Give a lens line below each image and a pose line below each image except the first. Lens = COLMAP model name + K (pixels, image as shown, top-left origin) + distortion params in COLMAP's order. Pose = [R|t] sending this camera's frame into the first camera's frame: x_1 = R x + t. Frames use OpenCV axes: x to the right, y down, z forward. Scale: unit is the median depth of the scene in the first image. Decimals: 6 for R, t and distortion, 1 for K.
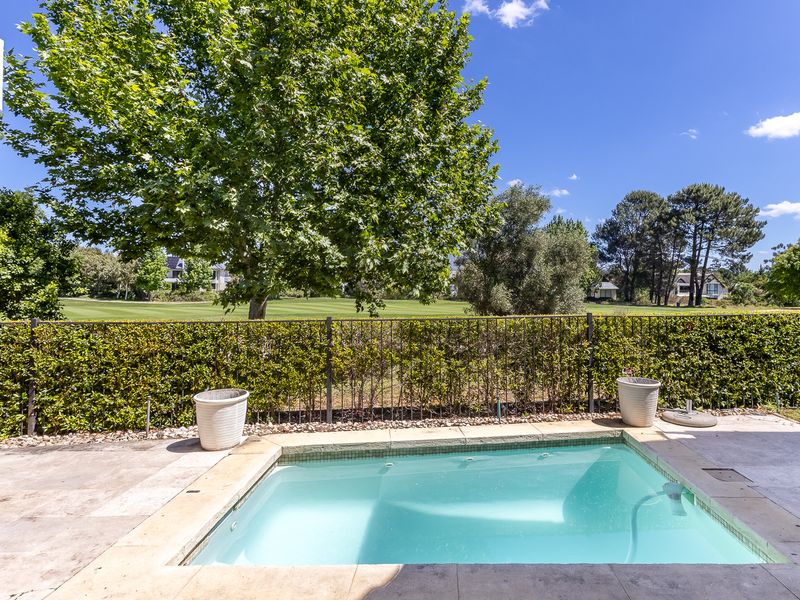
lens RADIAL K [[466.9, 0, 451.3], [0, 466.9, 293.5], [0, 0, 1]] dist [0.005798, 0.002295]
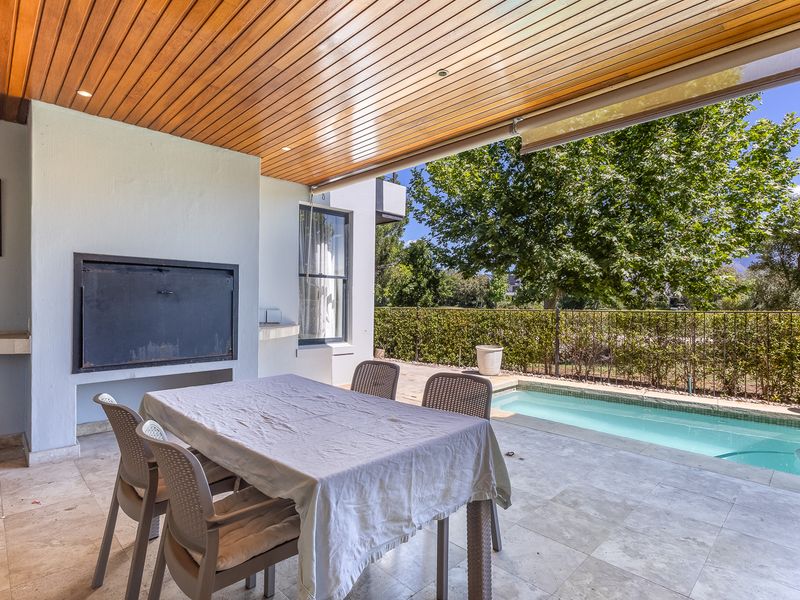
lens RADIAL K [[415.8, 0, 400.0], [0, 415.8, 300.0], [0, 0, 1]] dist [-0.019550, -0.000145]
pose [[0.695405, -0.000960, -0.718618, 0.208495], [-0.007316, 0.999938, -0.008416, 0.022196], [0.718581, 0.011110, 0.695355, -0.186166]]
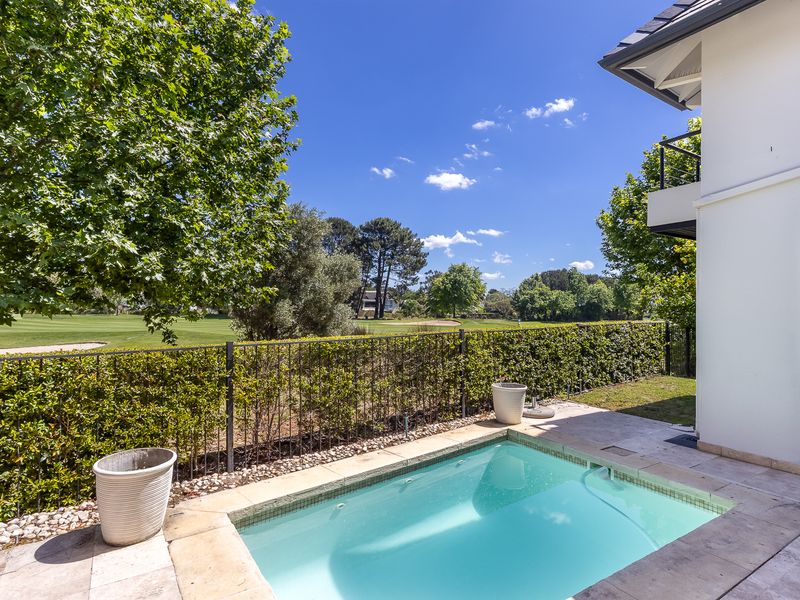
lens RADIAL K [[437.7, 0, 400.0], [0, 437.7, 300.0], [0, 0, 1]] dist [0.003483, 0.001797]
pose [[0.847466, 0.012980, 0.530691, -0.246838], [-0.004203, 0.999834, -0.017743, -0.006304], [-0.530833, 0.012806, 0.847380, 0.112055]]
